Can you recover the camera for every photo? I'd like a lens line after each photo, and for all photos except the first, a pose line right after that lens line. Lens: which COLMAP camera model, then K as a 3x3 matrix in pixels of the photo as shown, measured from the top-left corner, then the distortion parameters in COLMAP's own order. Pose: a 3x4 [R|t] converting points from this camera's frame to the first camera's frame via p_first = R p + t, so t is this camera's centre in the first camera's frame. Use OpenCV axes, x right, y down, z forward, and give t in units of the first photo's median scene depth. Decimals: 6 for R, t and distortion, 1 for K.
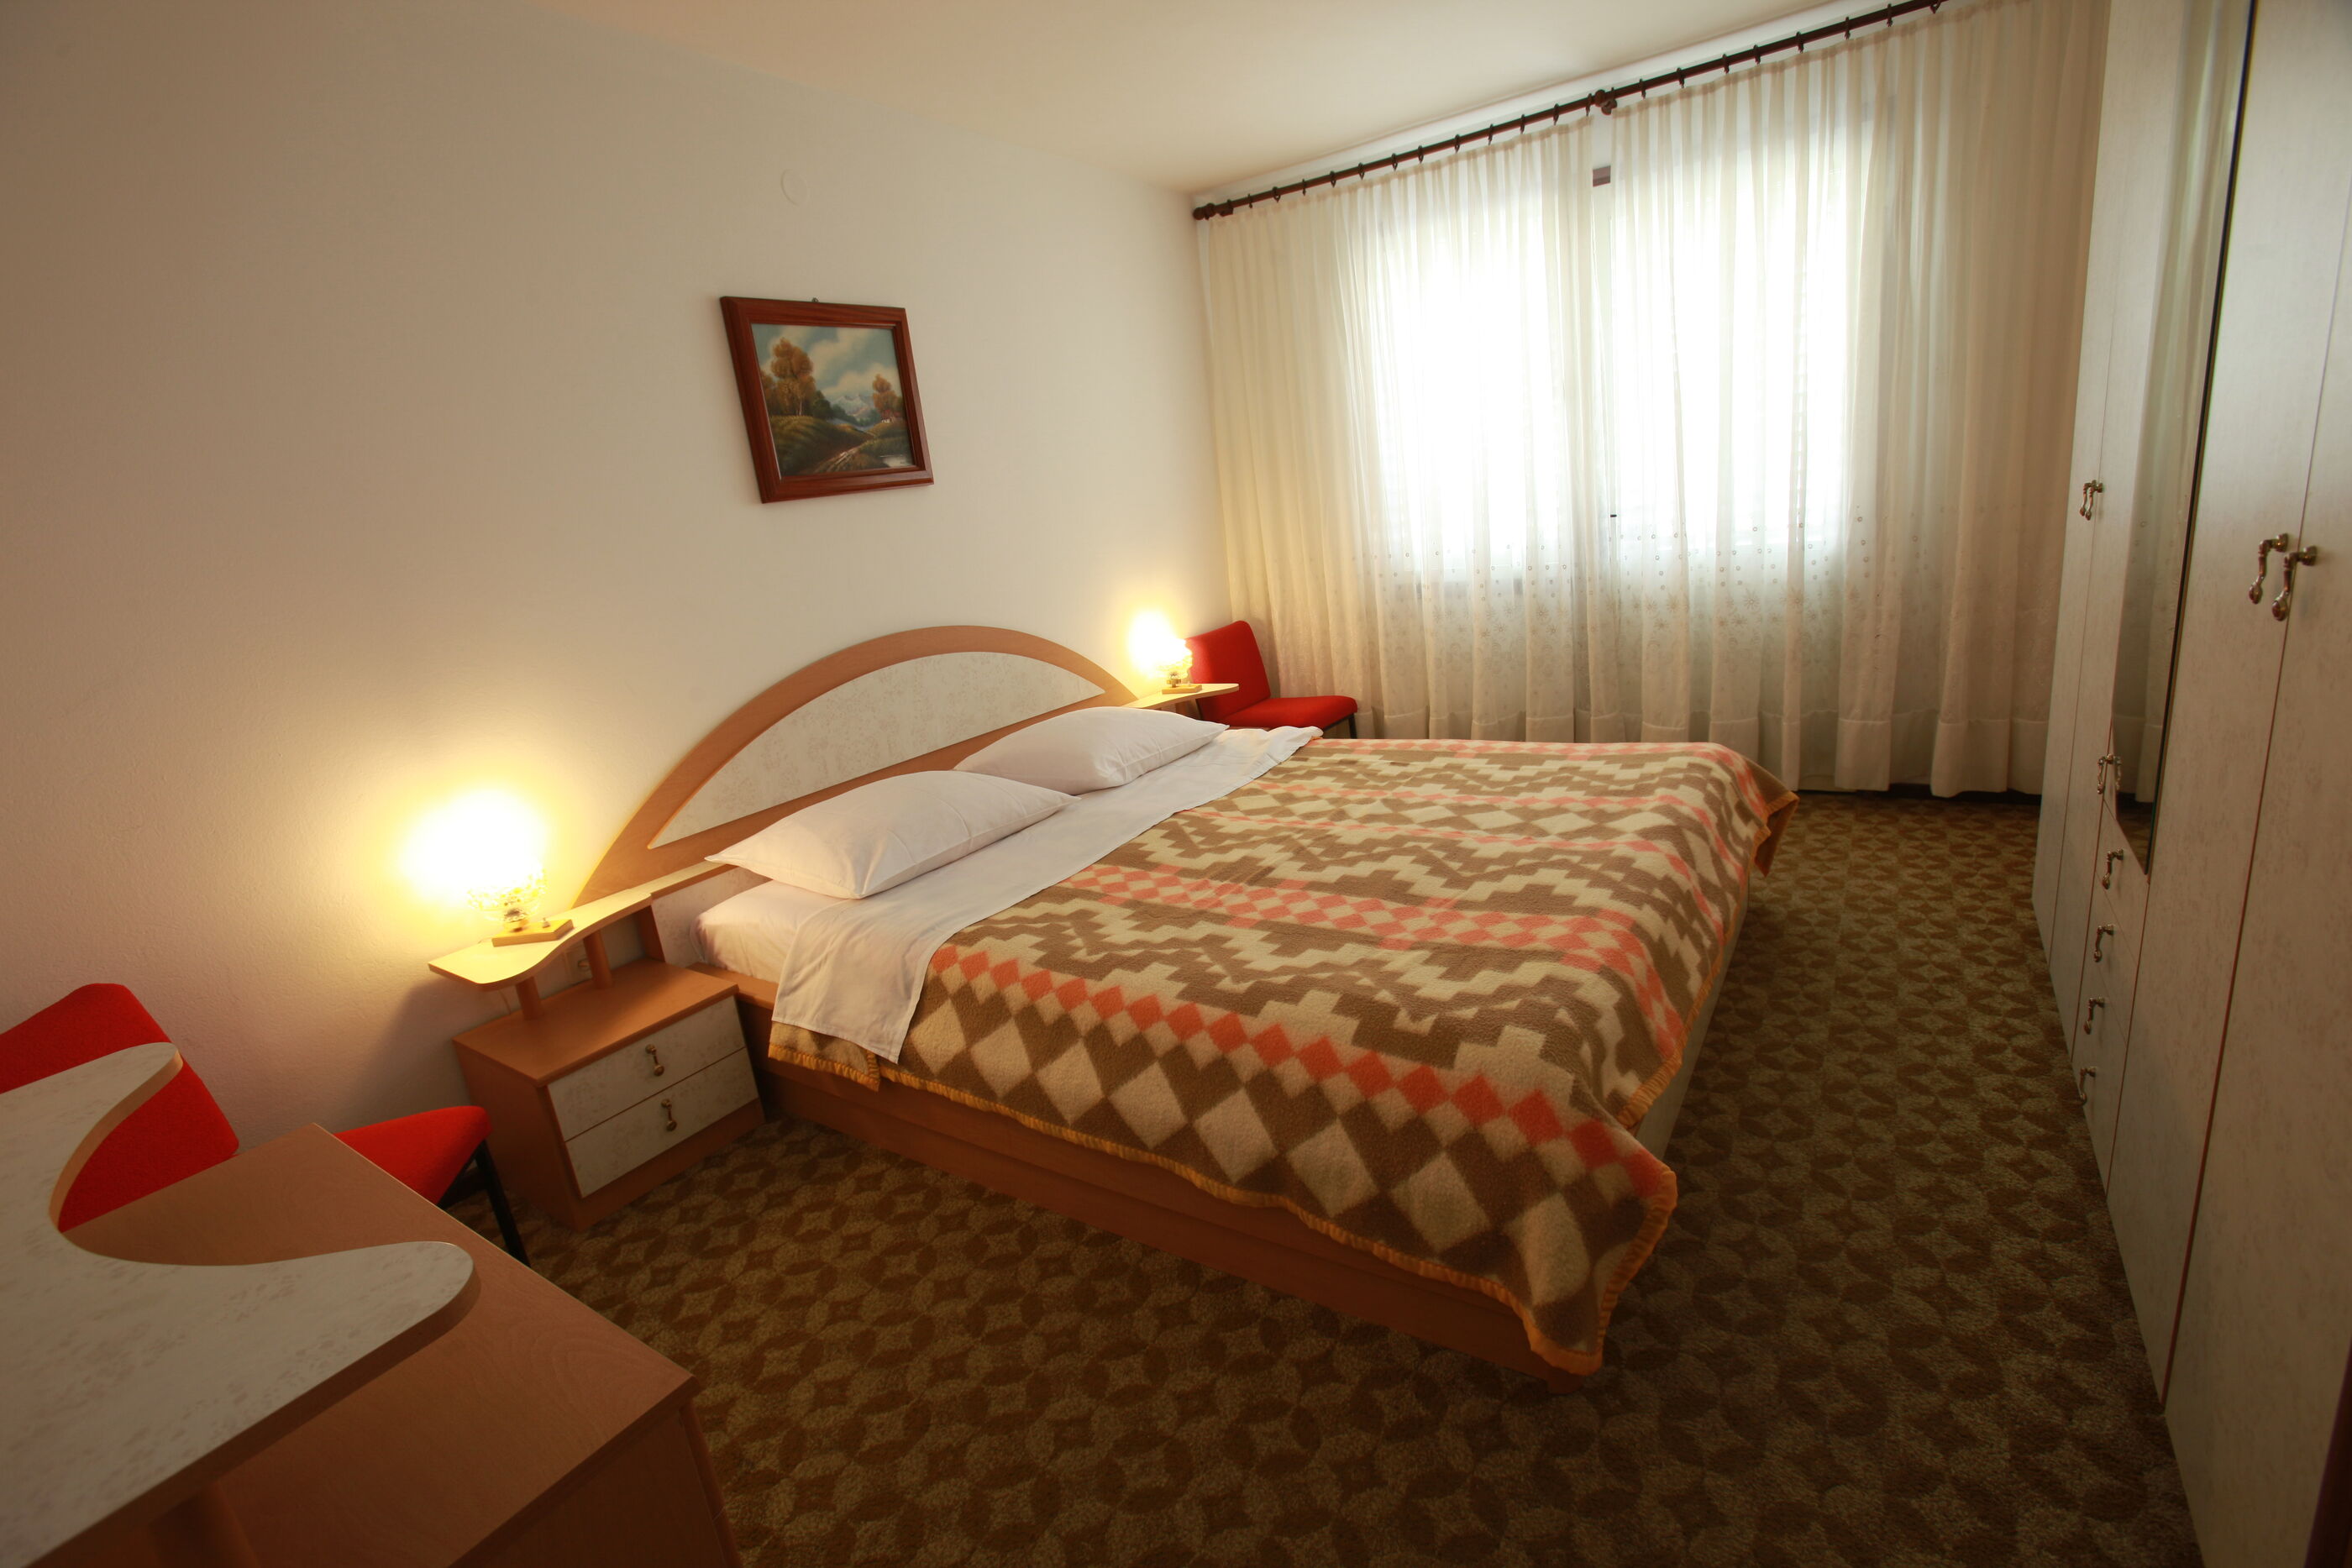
lens RADIAL K [[1070.2, 0, 1158.8], [0, 1070.2, 784.9], [0, 0, 1]] dist [-0.081463, 0.034294]
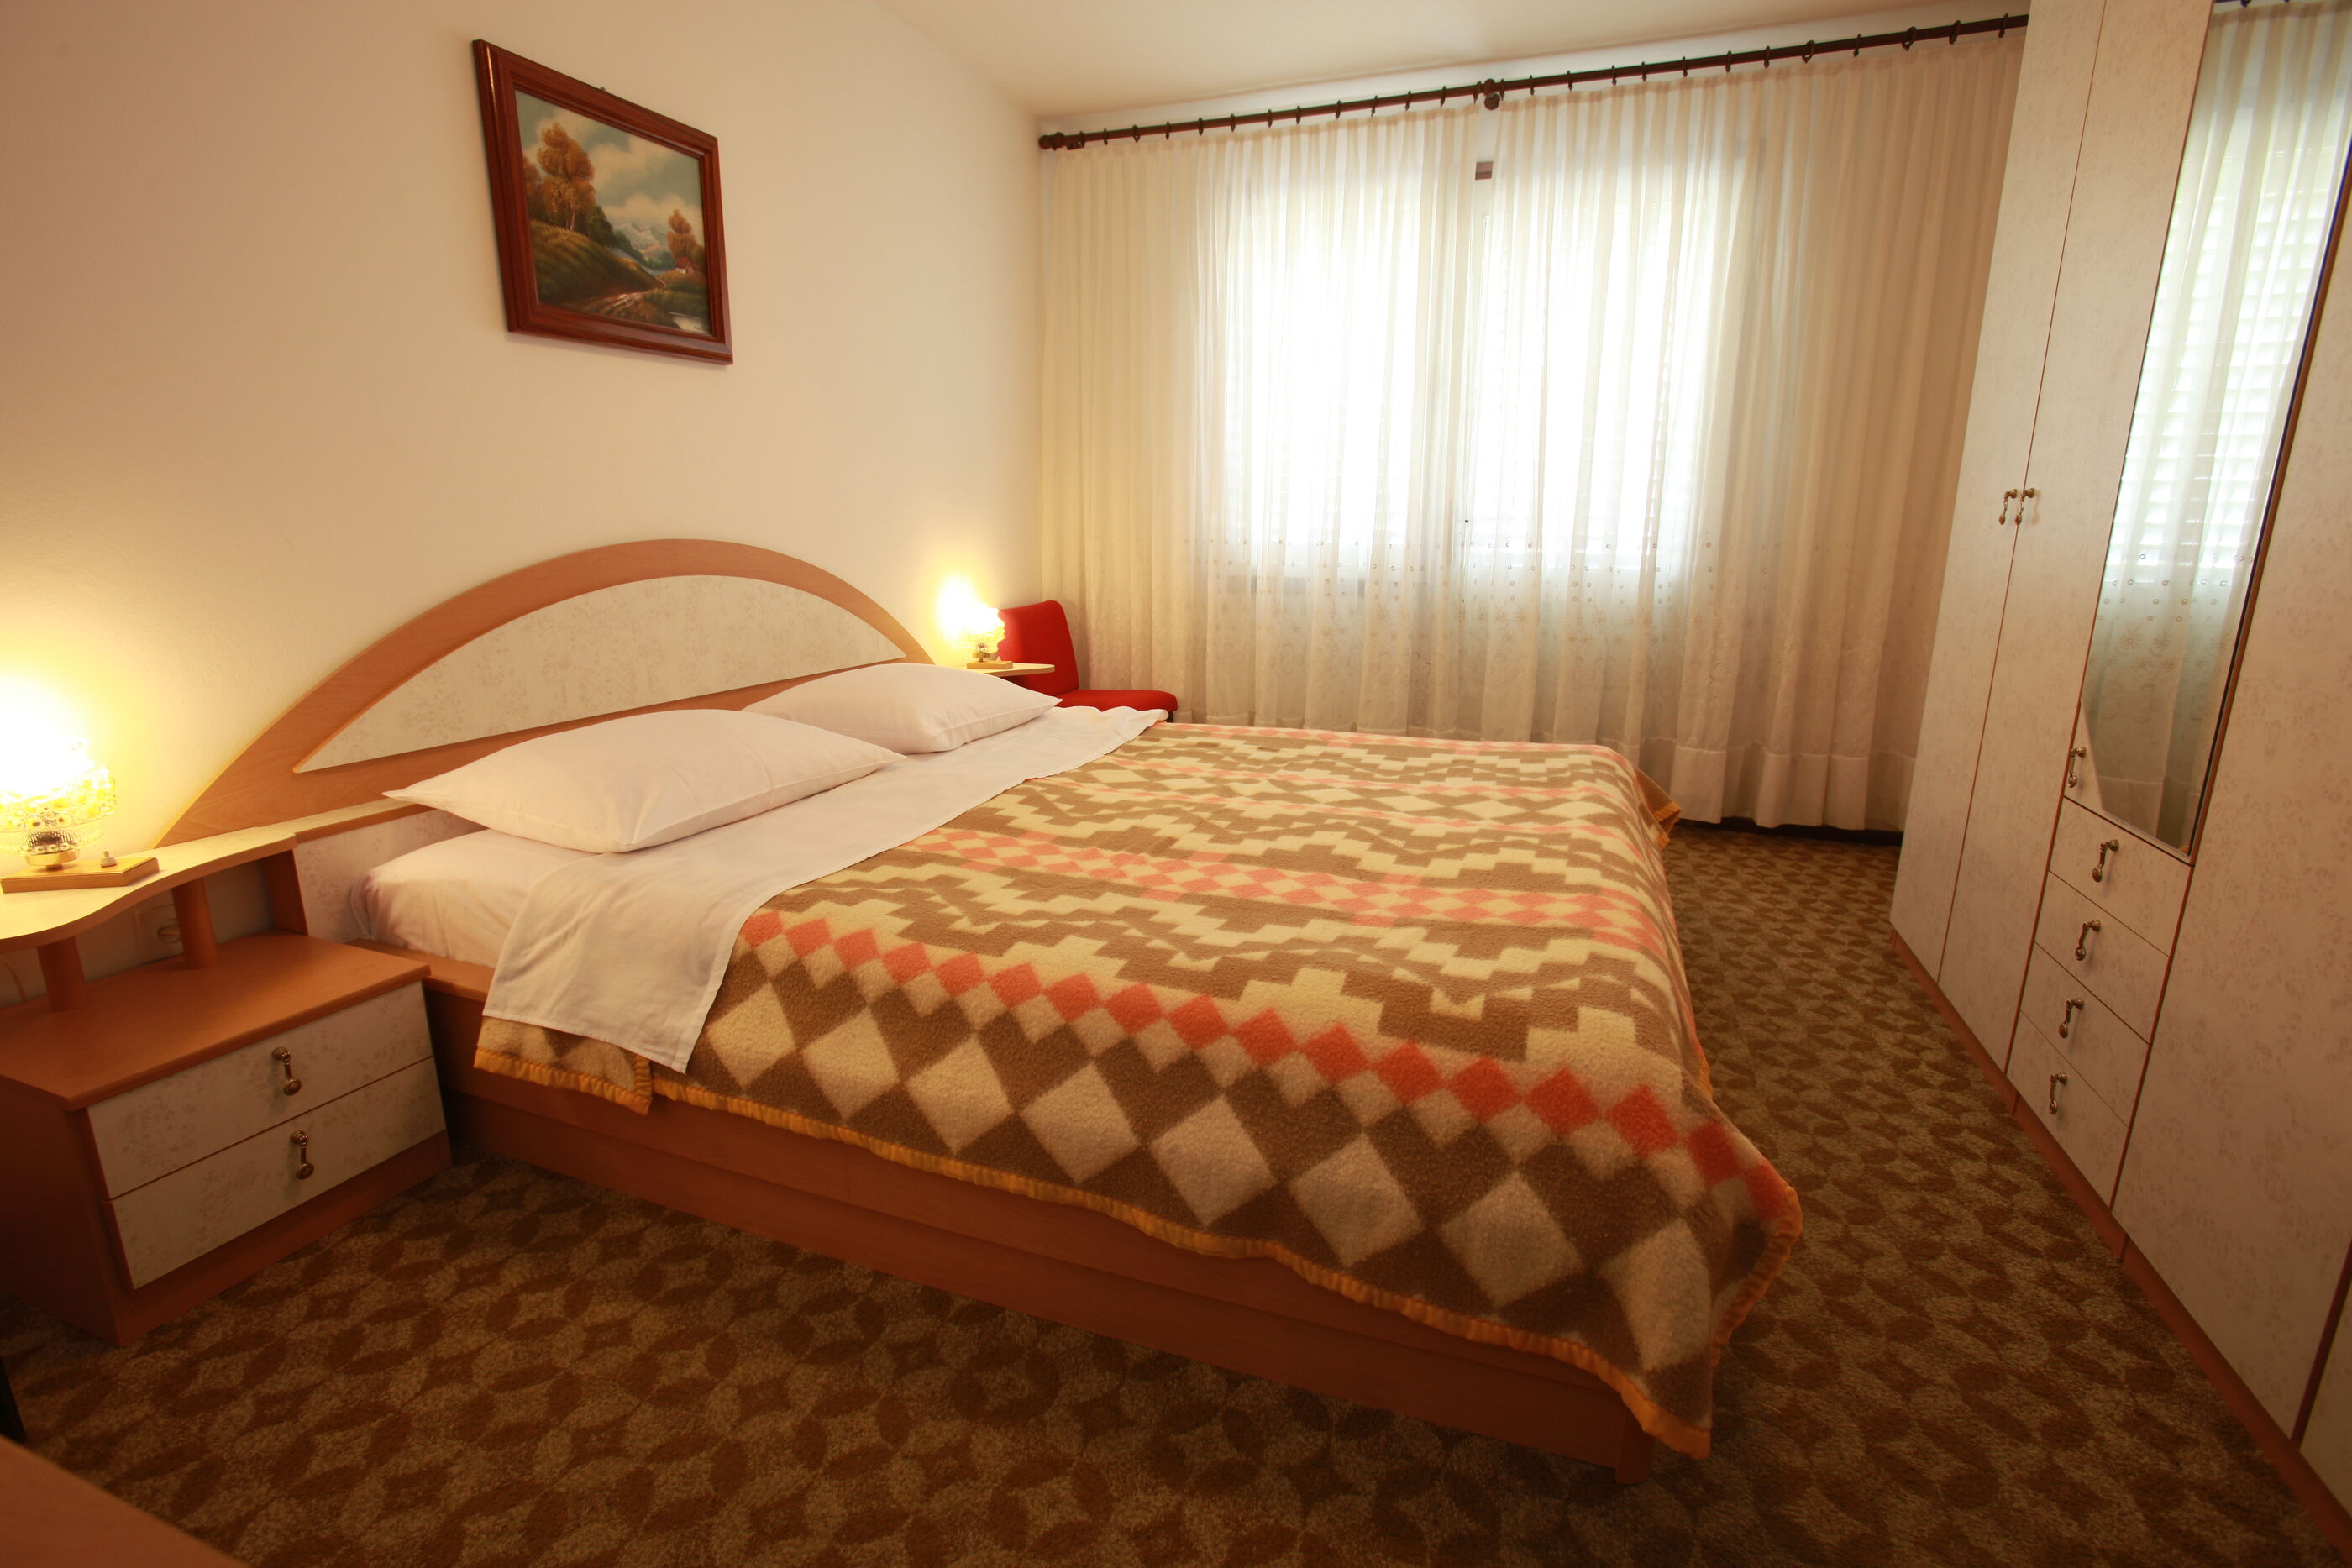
lens RADIAL K [[1102.4, 0, 1158.0], [0, 1102.4, 786.3], [0, 0, 1]] dist [-0.076453, 0.032549]
pose [[0.965243, 0.066801, 0.252675, -0.130709], [-0.057114, 0.997331, -0.045489, 0.082662], [-0.255039, 0.029476, 0.966481, 0.205330]]
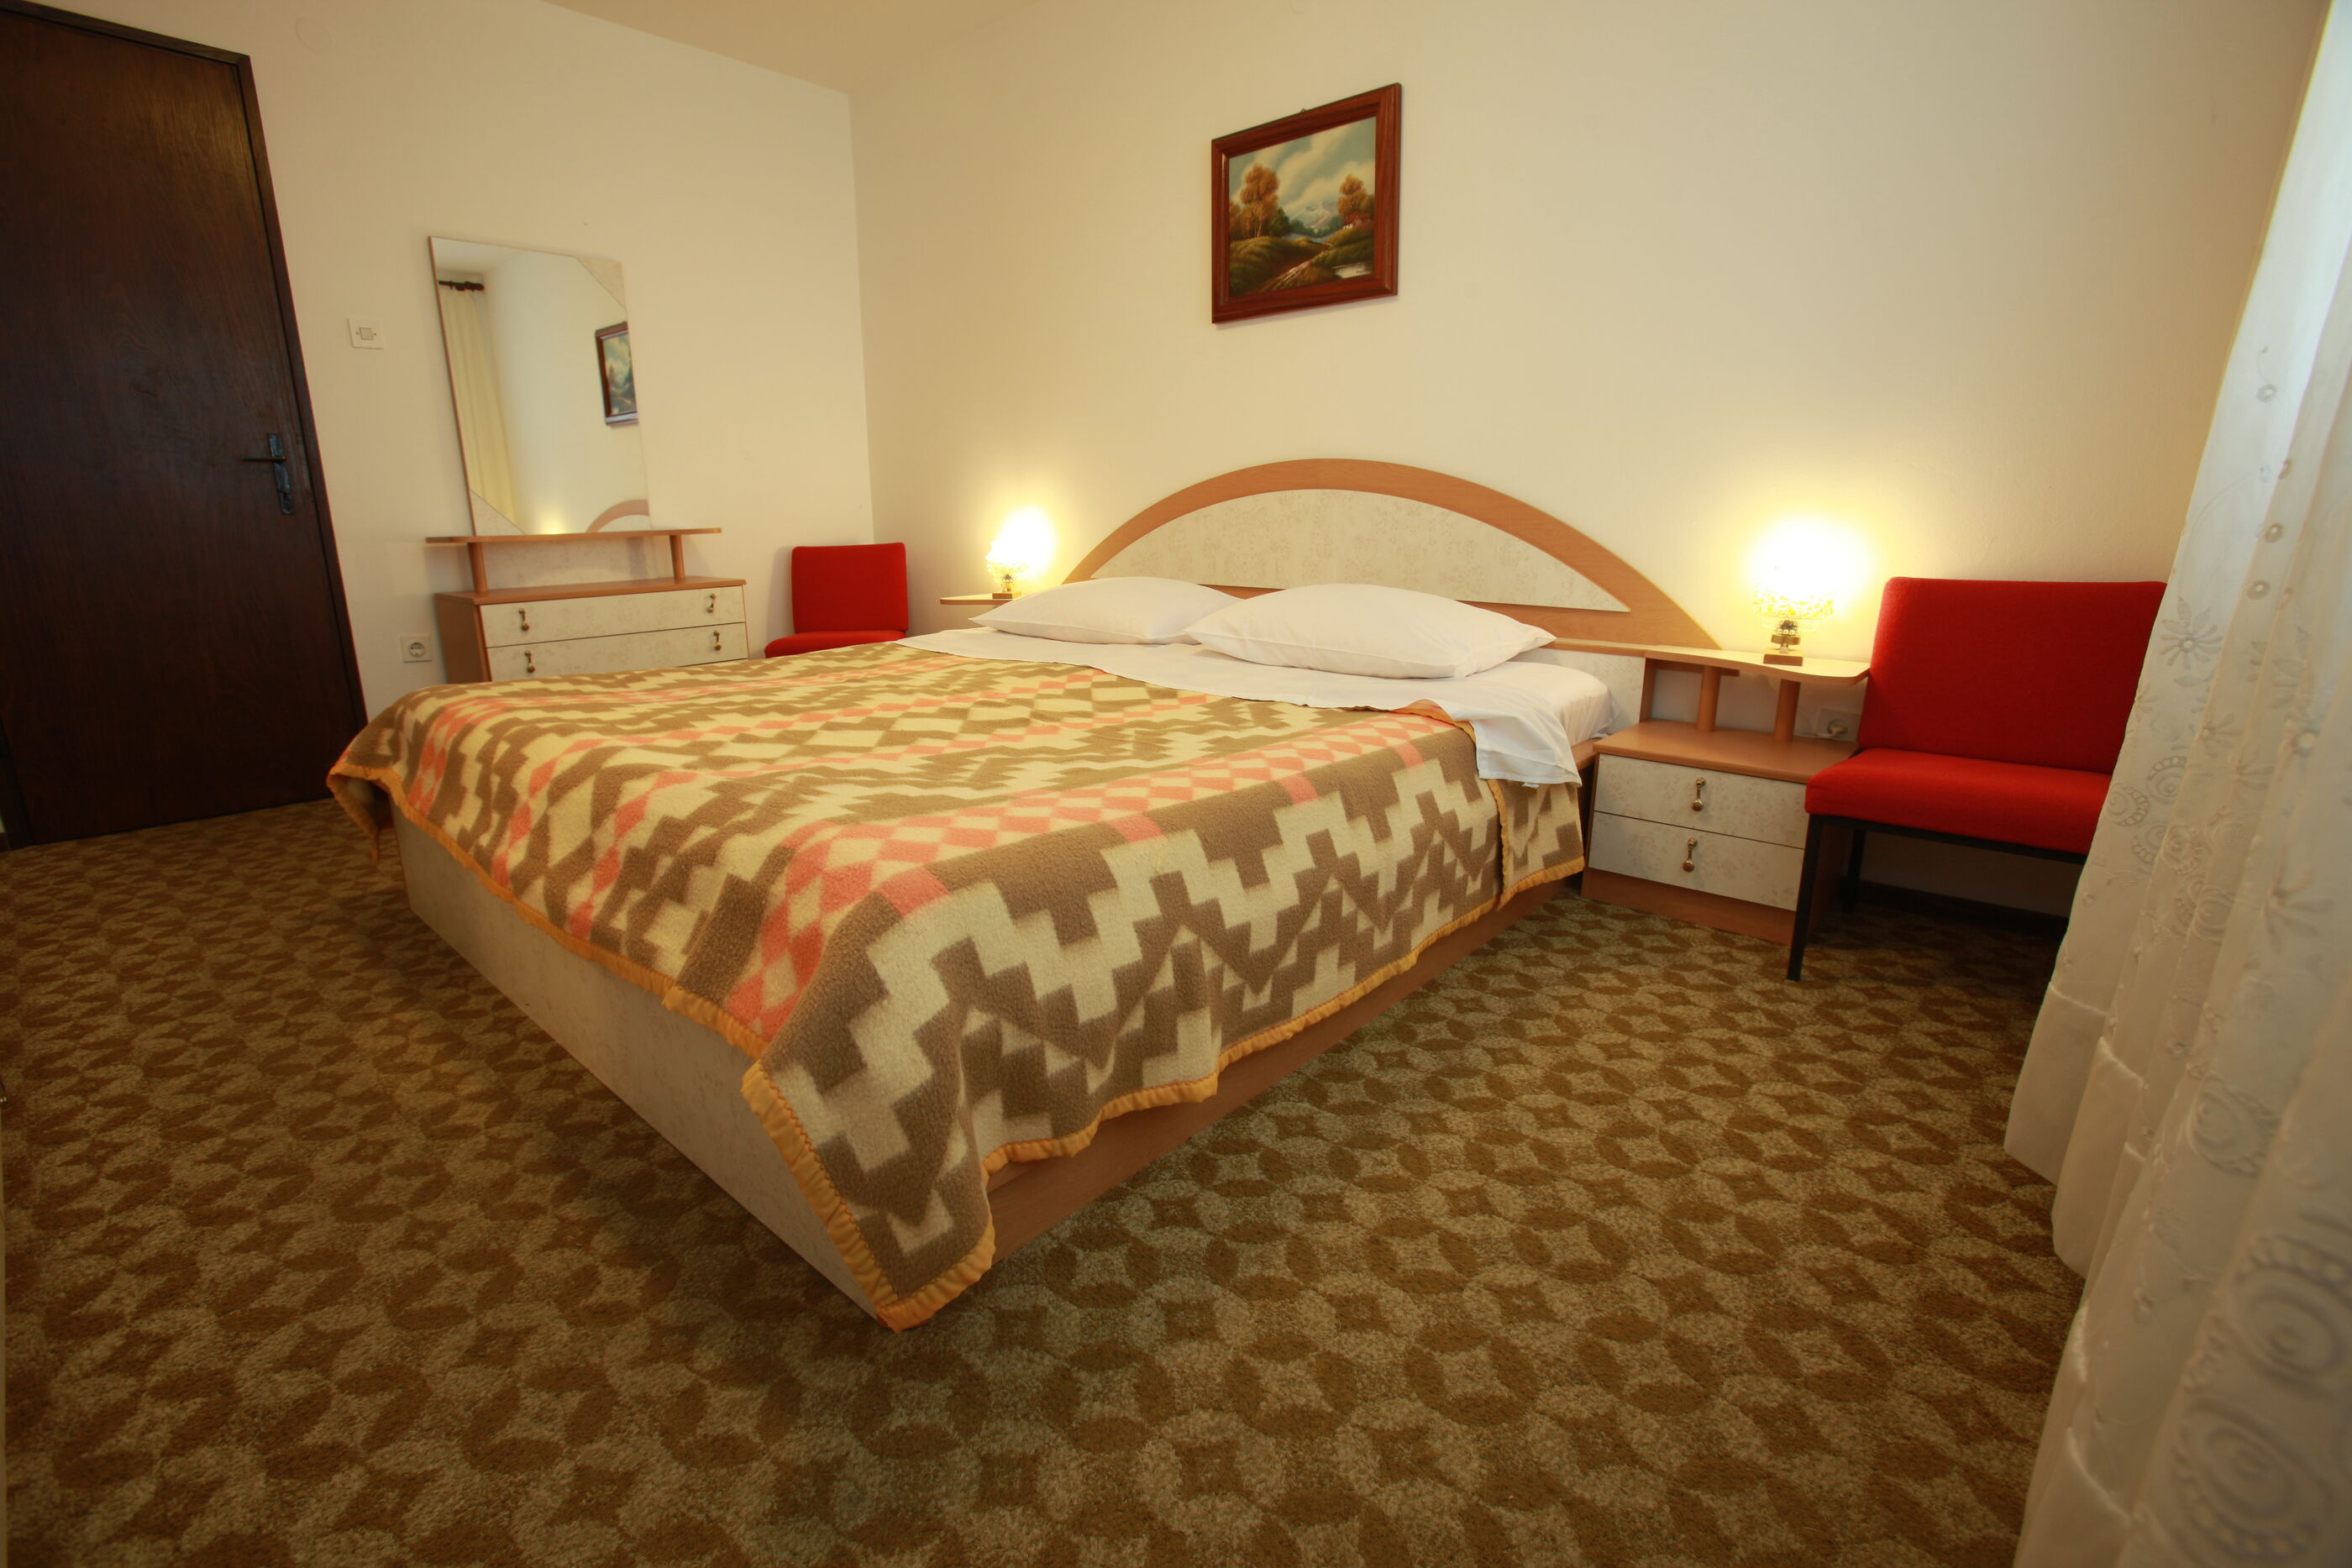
lens RADIAL K [[1069.8, 0, 1160.8], [0, 1069.8, 779.5], [0, 0, 1]] dist [-0.077448, 0.032382]
pose [[-0.123902, 0.356480, -0.926051, 1.132833], [-0.234308, 0.896341, 0.376393, -0.313040], [0.964234, 0.263617, -0.027533, 1.433039]]
